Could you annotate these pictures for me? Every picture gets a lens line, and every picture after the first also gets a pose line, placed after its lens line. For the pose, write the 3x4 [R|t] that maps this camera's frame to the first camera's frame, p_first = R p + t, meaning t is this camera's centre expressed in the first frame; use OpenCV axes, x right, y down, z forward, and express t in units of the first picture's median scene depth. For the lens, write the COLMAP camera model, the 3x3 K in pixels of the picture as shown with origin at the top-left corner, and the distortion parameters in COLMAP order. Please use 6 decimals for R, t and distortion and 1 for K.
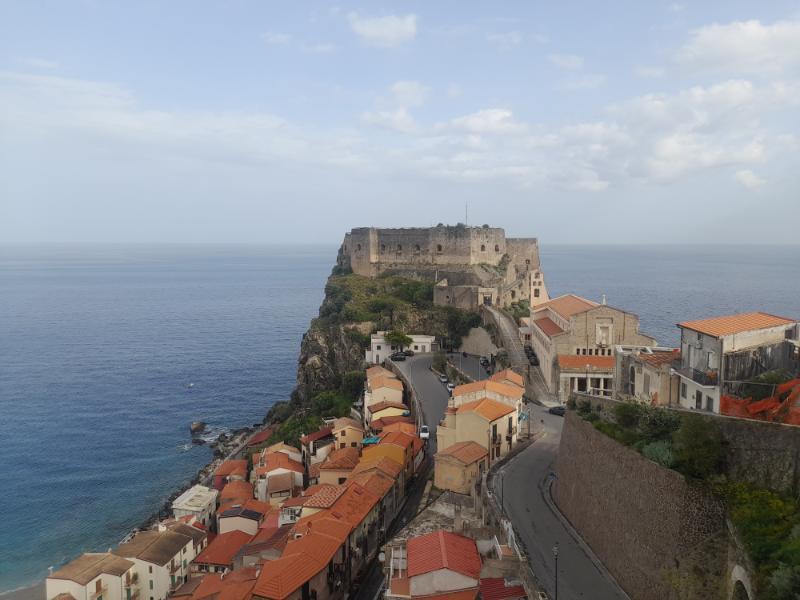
lens RADIAL K [[583.1, 0, 403.5], [0, 583.1, 300.2], [0, 0, 1]] dist [0.085000, -0.079895]
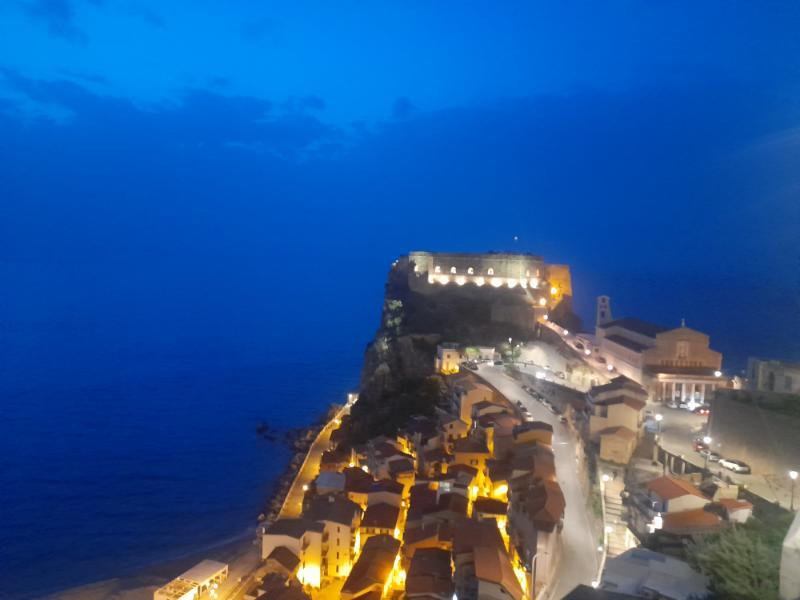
lens RADIAL K [[583.1, 0, 403.5], [0, 583.1, 300.2], [0, 0, 1]] dist [0.085000, -0.079895]
pose [[0.994895, 0.028559, 0.096794, -0.325601], [-0.026737, 0.999441, -0.020069, -0.006301], [-0.097313, 0.017378, 0.995102, -0.197606]]
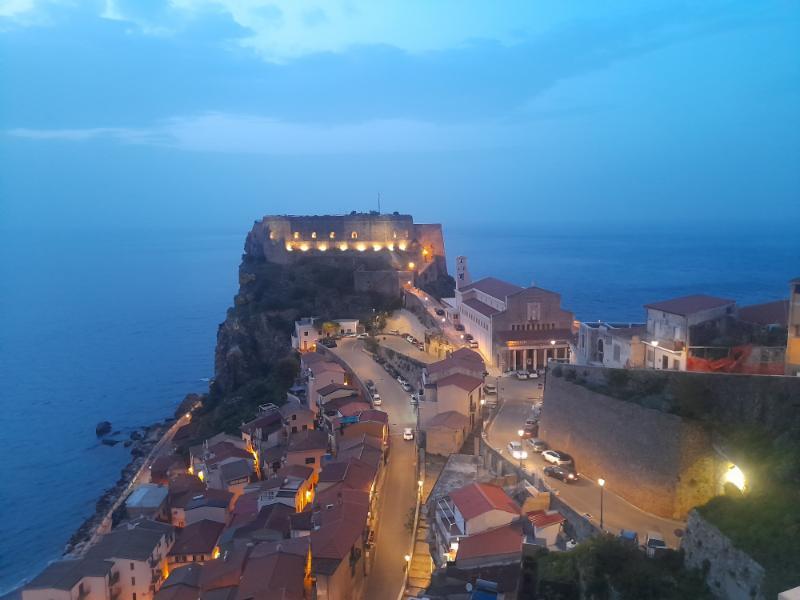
lens RADIAL K [[583.1, 0, 403.5], [0, 583.1, 300.2], [0, 0, 1]] dist [0.085000, -0.079895]
pose [[0.972307, -0.047055, 0.228923, -0.143391], [0.038422, 0.998378, 0.042025, -0.019259], [-0.230529, -0.032065, 0.972537, -0.060388]]
